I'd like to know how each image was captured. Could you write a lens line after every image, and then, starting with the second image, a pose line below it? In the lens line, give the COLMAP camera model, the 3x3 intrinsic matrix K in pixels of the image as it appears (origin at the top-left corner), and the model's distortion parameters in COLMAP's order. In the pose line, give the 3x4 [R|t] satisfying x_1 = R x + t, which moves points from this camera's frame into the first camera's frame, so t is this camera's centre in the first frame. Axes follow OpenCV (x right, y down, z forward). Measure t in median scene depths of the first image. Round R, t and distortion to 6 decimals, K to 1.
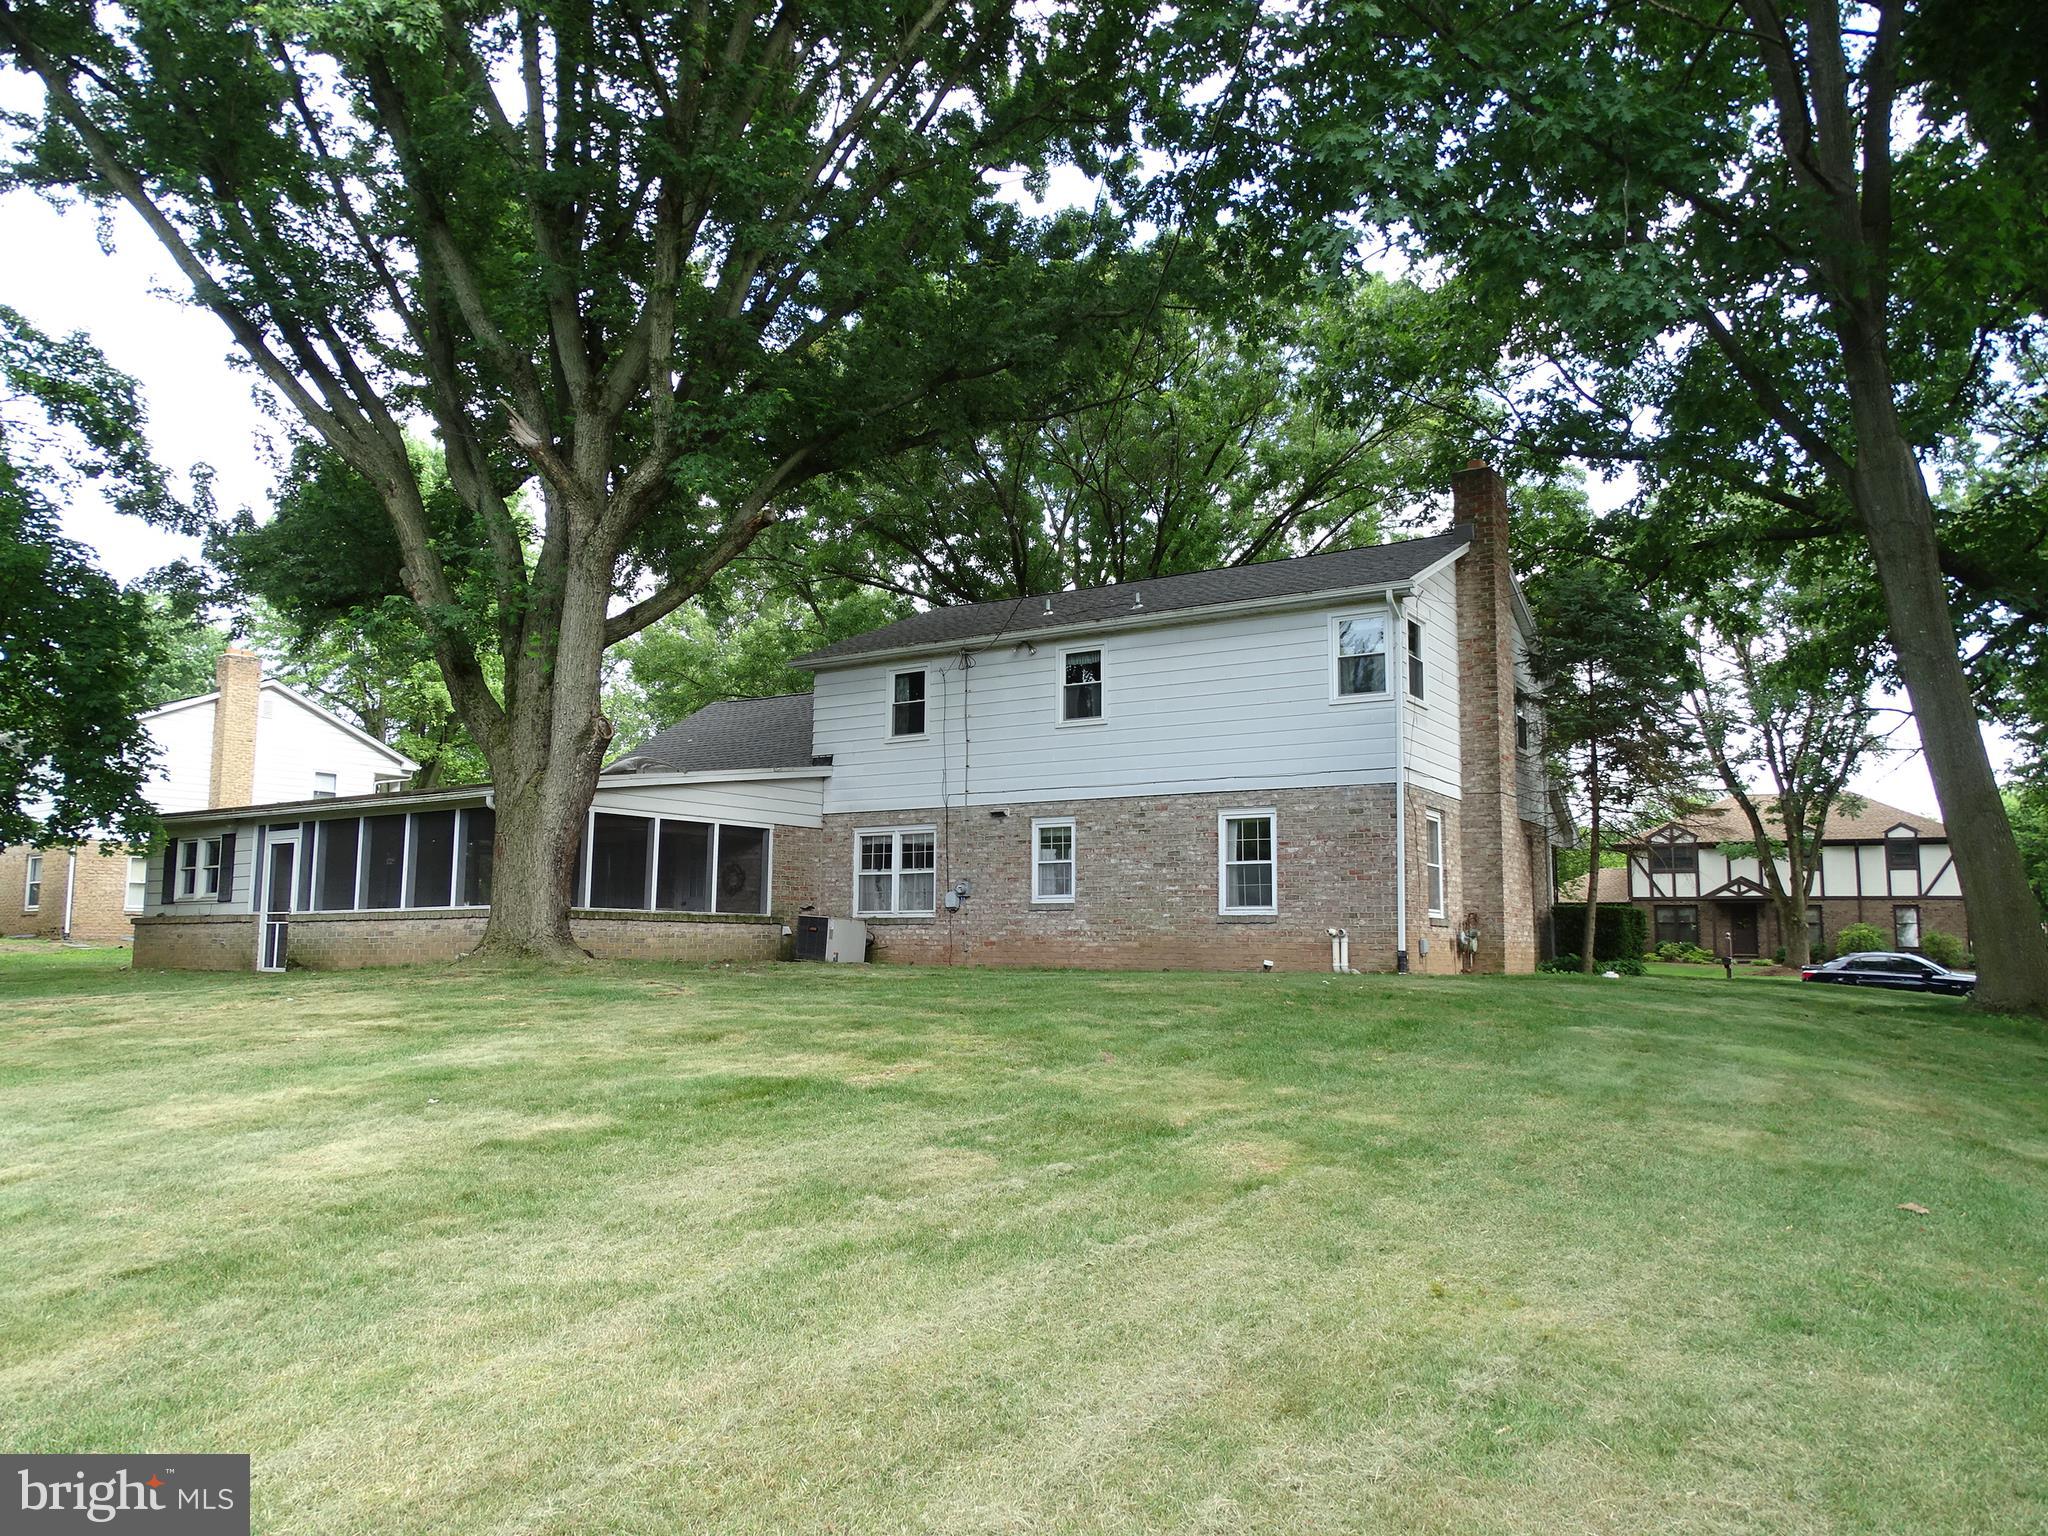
lens RADIAL K [[1451.3, 0, 1022.9], [0, 1451.3, 765.5], [0, 0, 1]] dist [0.009930, -0.013949]
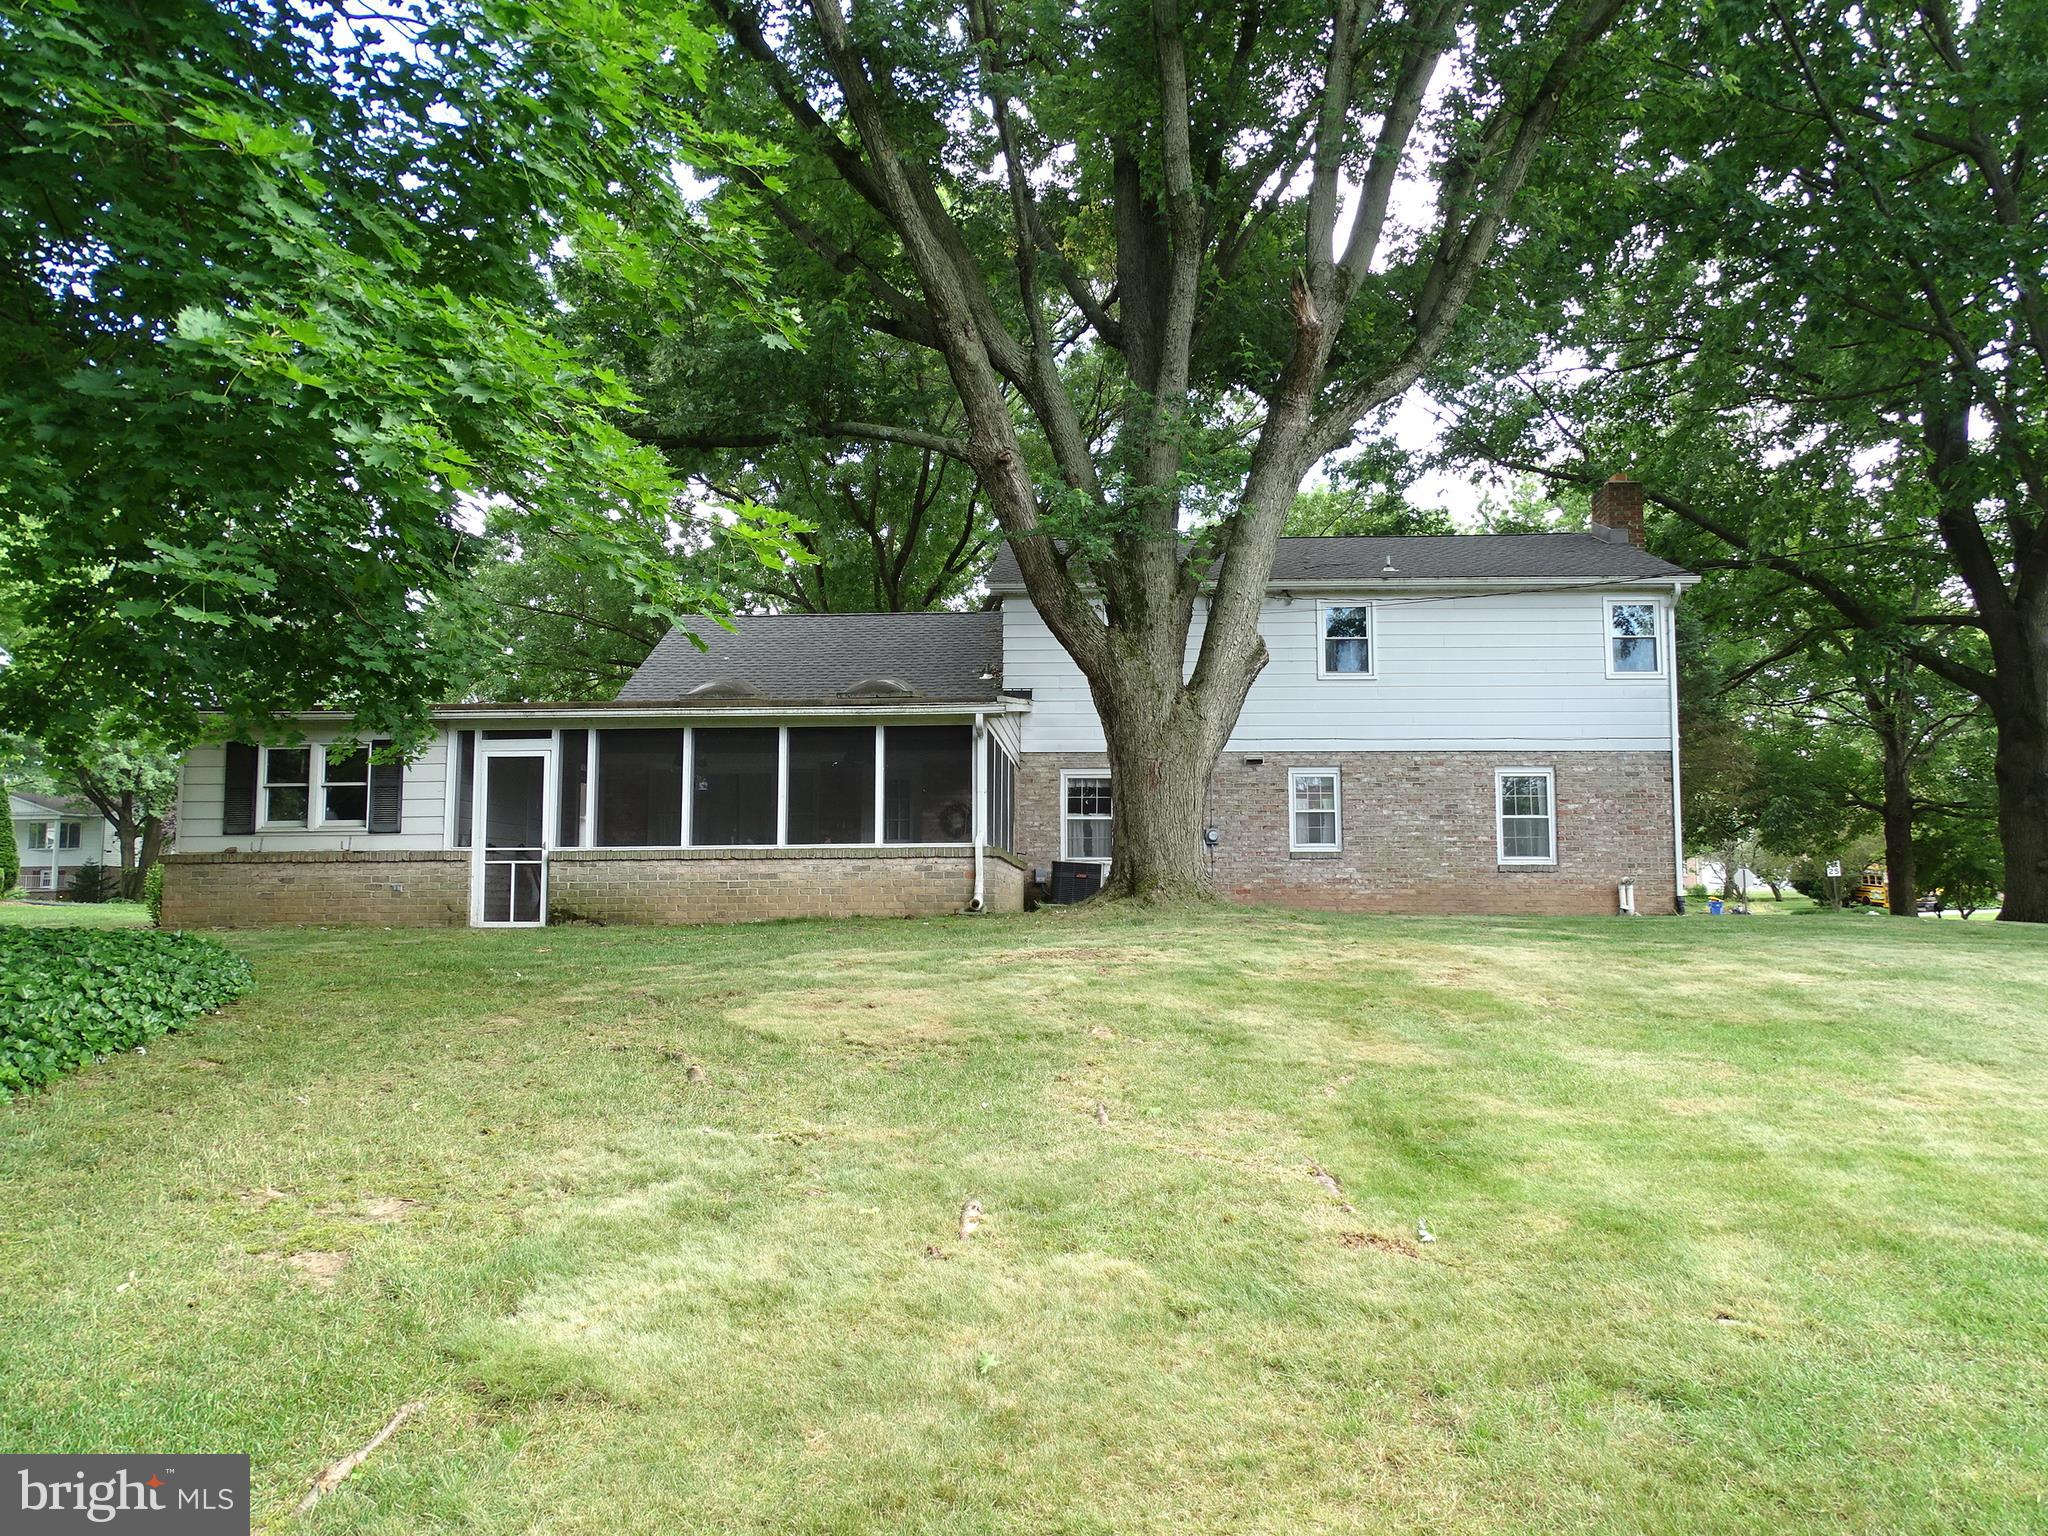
lens RADIAL K [[1451.3, 0, 1023.1], [0, 1451.3, 771.6], [0, 0, 1]] dist [0.009930, -0.013949]
pose [[0.864756, 0.042294, 0.500408, -0.675423], [-0.057976, 0.998193, 0.015824, 0.035044], [-0.498834, -0.042696, 0.865645, 0.226134]]
